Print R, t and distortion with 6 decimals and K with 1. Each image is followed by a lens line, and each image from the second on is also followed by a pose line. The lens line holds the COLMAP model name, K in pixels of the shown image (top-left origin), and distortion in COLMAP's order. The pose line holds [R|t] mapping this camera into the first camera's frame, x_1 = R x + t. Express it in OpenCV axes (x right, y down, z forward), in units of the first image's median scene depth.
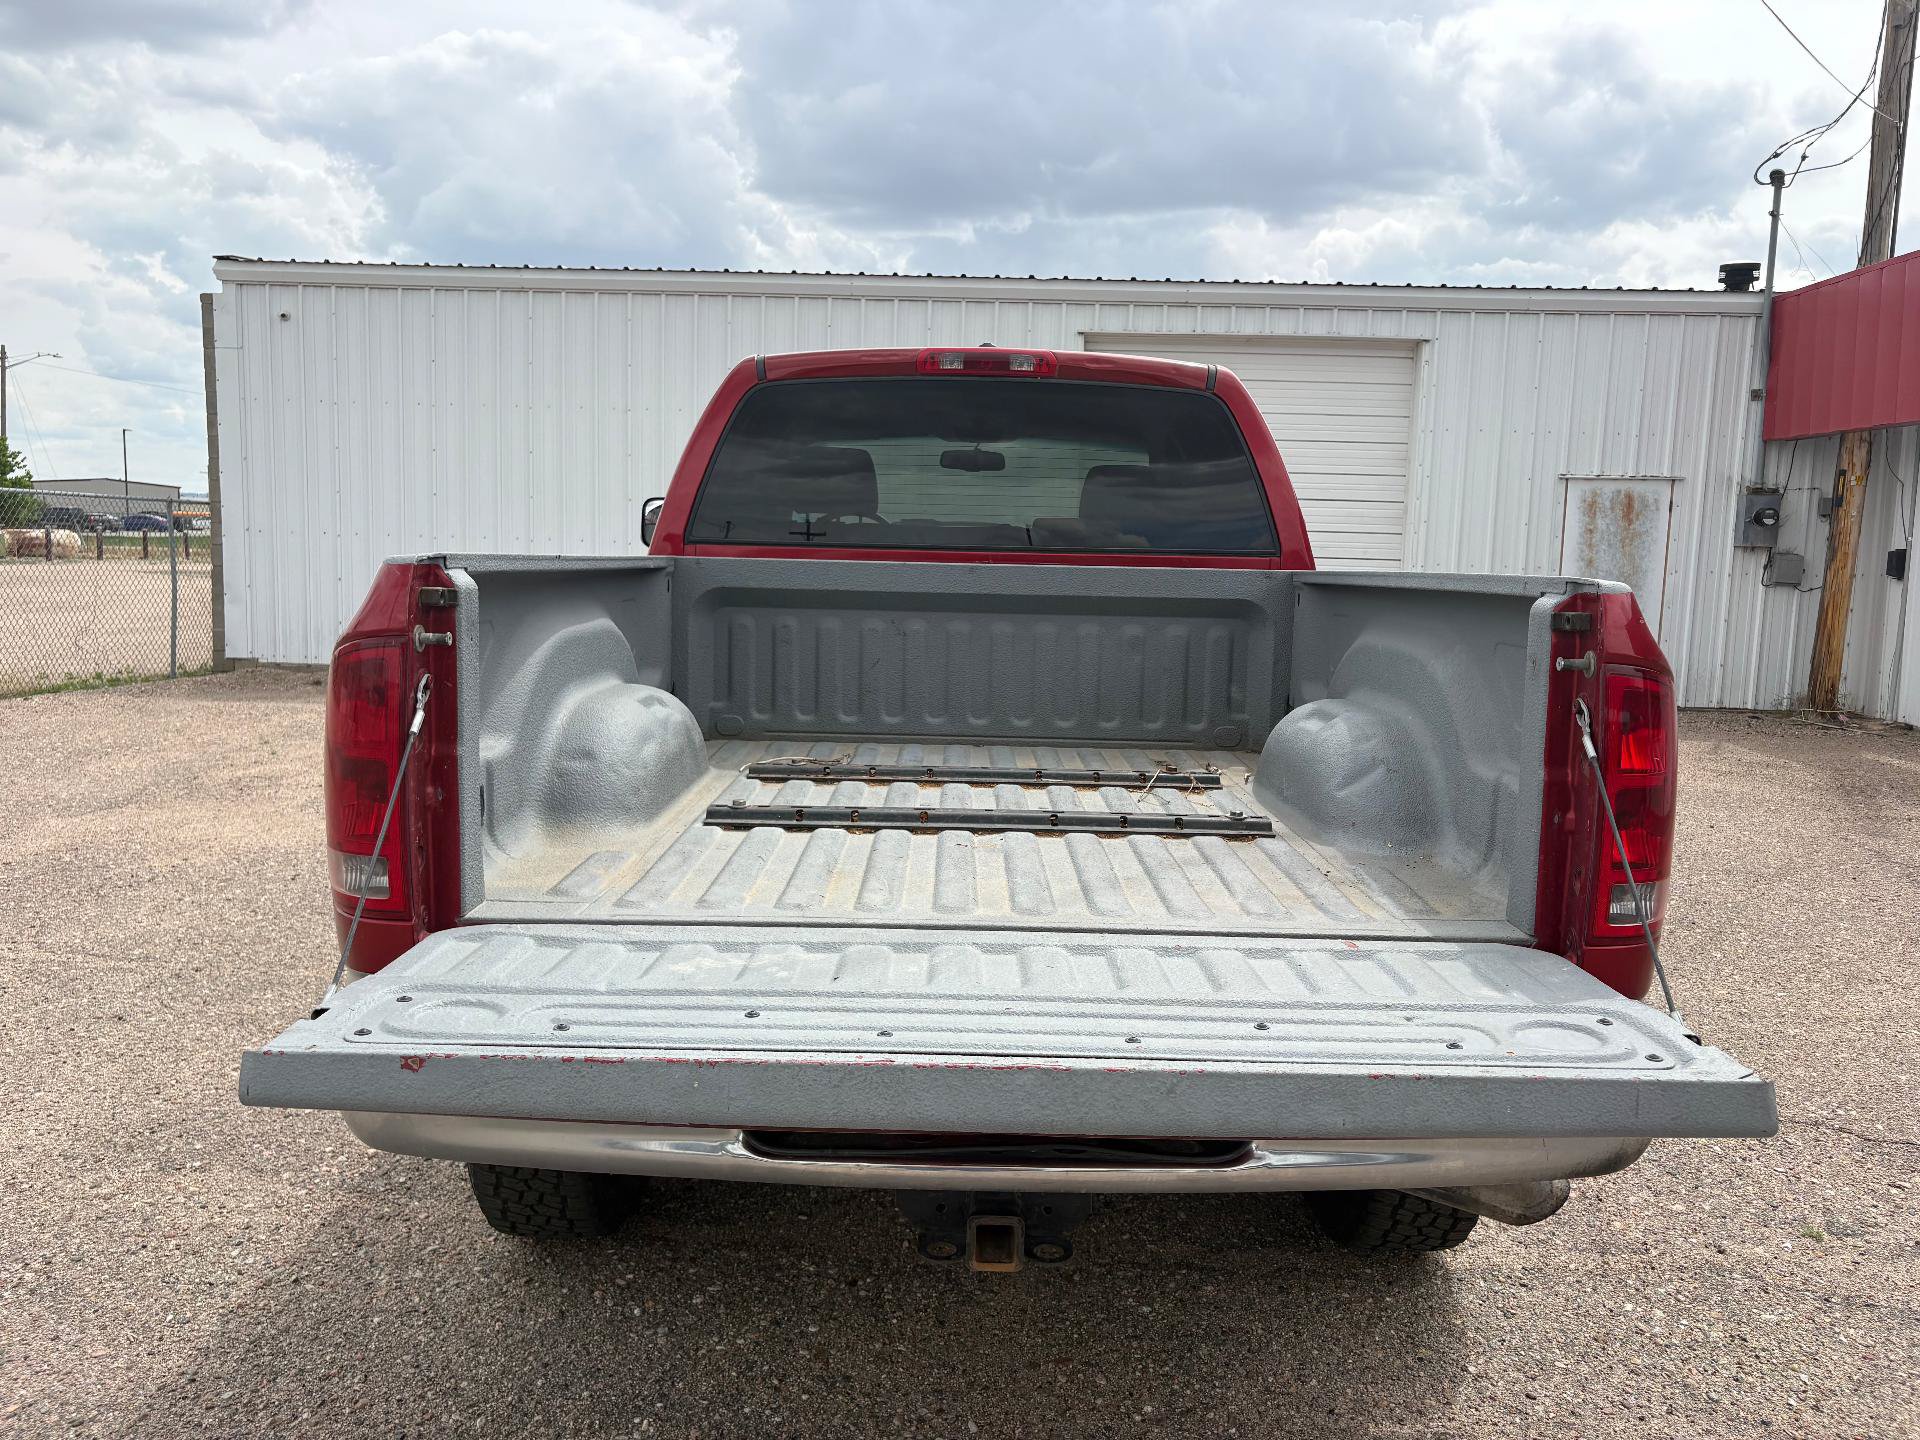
lens RADIAL K [[1439.3, 0, 951.1], [0, 1439.3, 729.6], [0, 0, 1]] dist [0.057328, -0.054693]
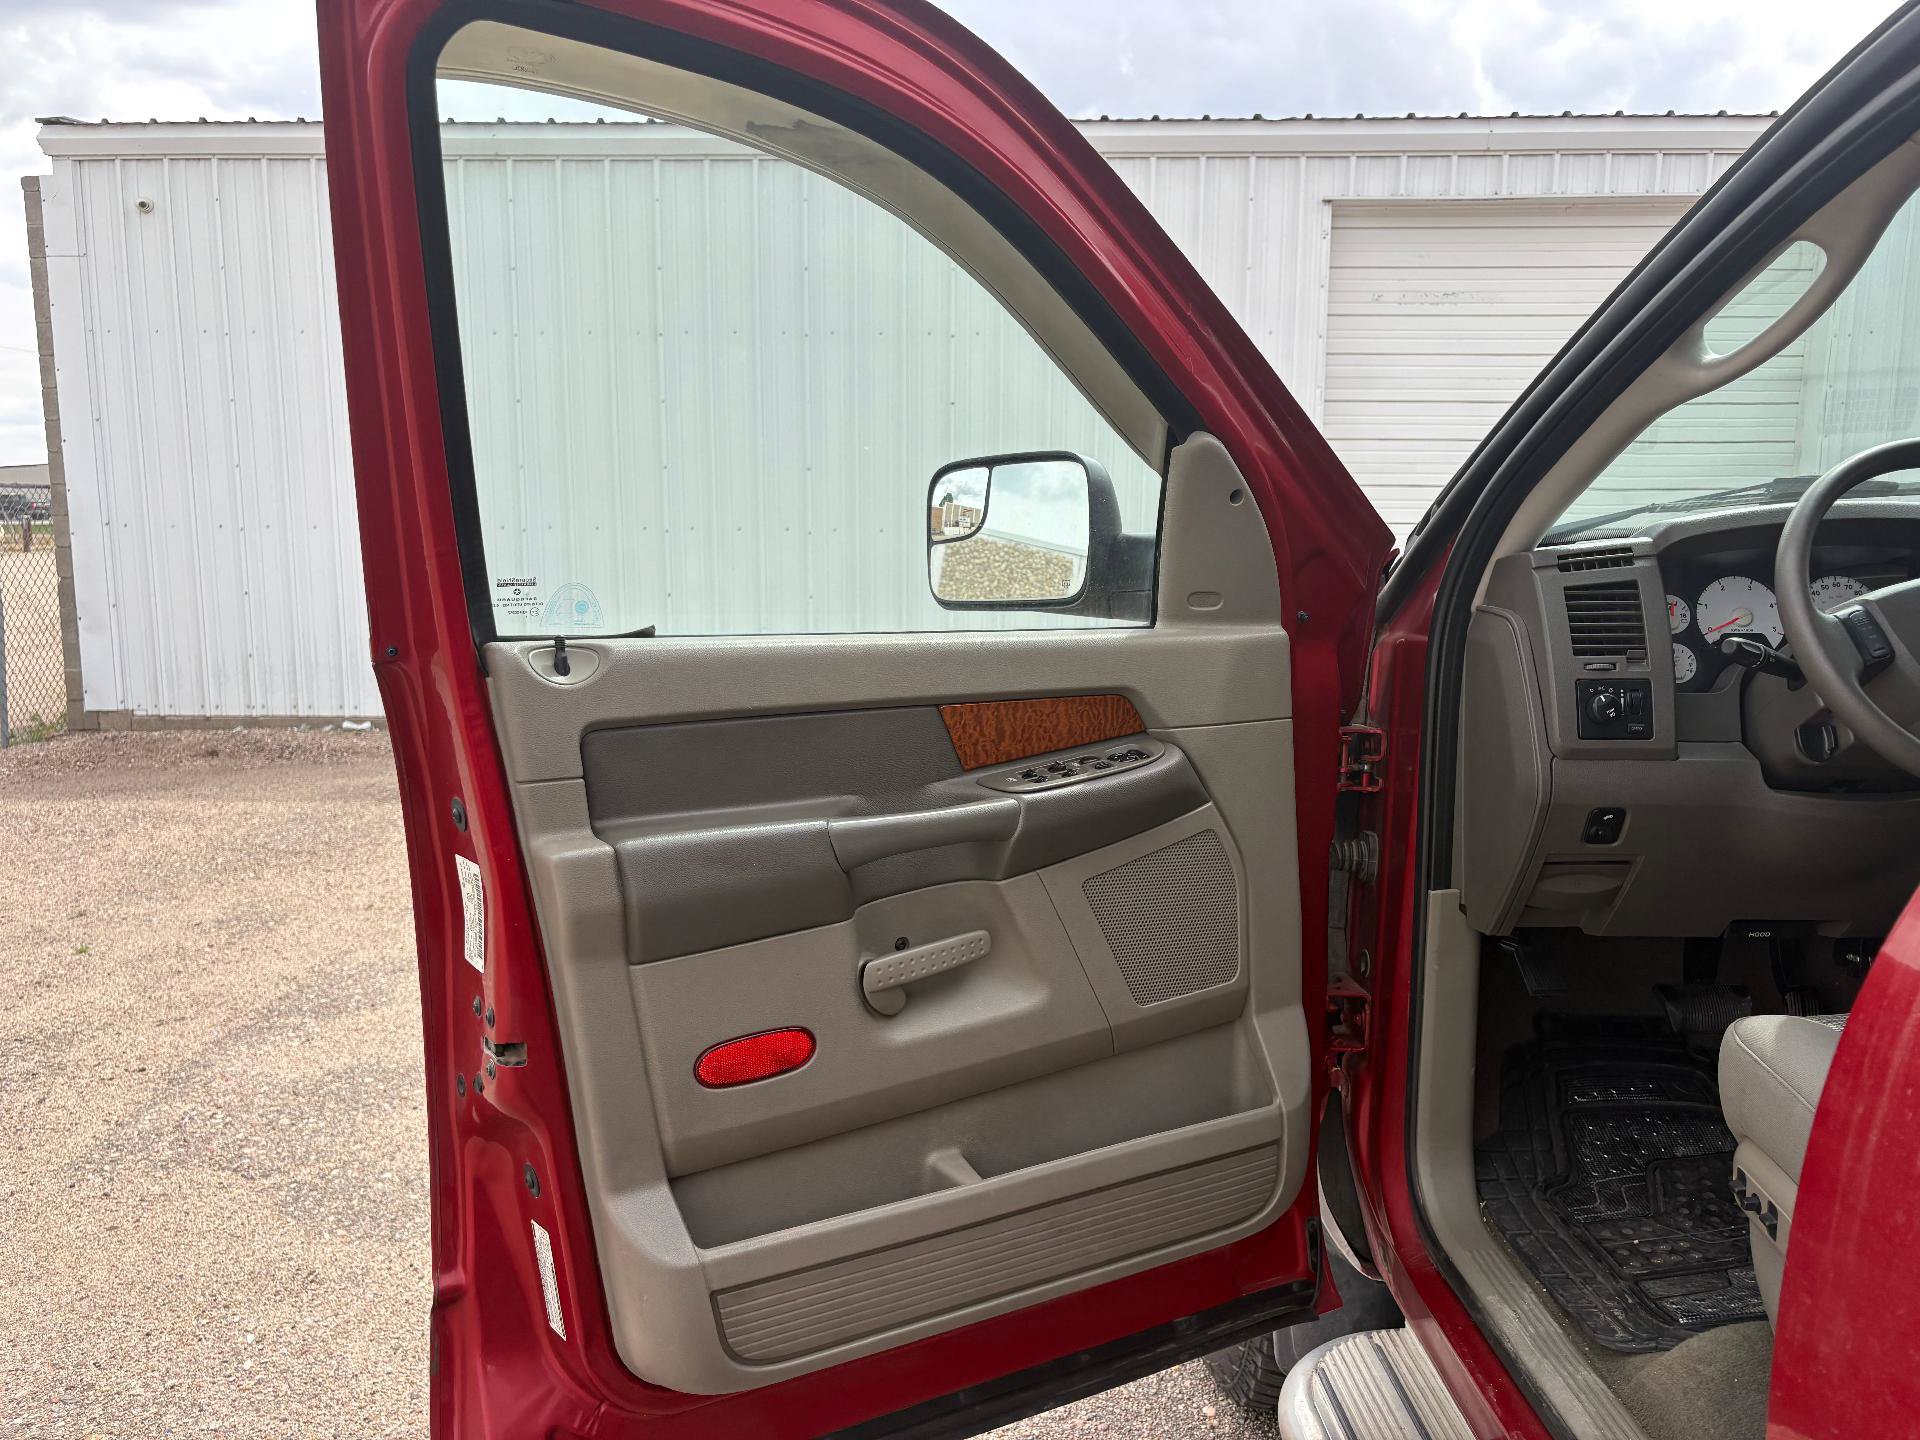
lens RADIAL K [[1465.8, 0, 950.8], [0, 1465.8, 709.8], [0, 0, 1]] dist [0.048201, -0.083619]
pose [[0.999623, -0.026601, 0.006865, -0.096891], [0.026532, 0.999599, 0.009844, -0.048834], [-0.007124, -0.009658, 0.999928, 0.312774]]
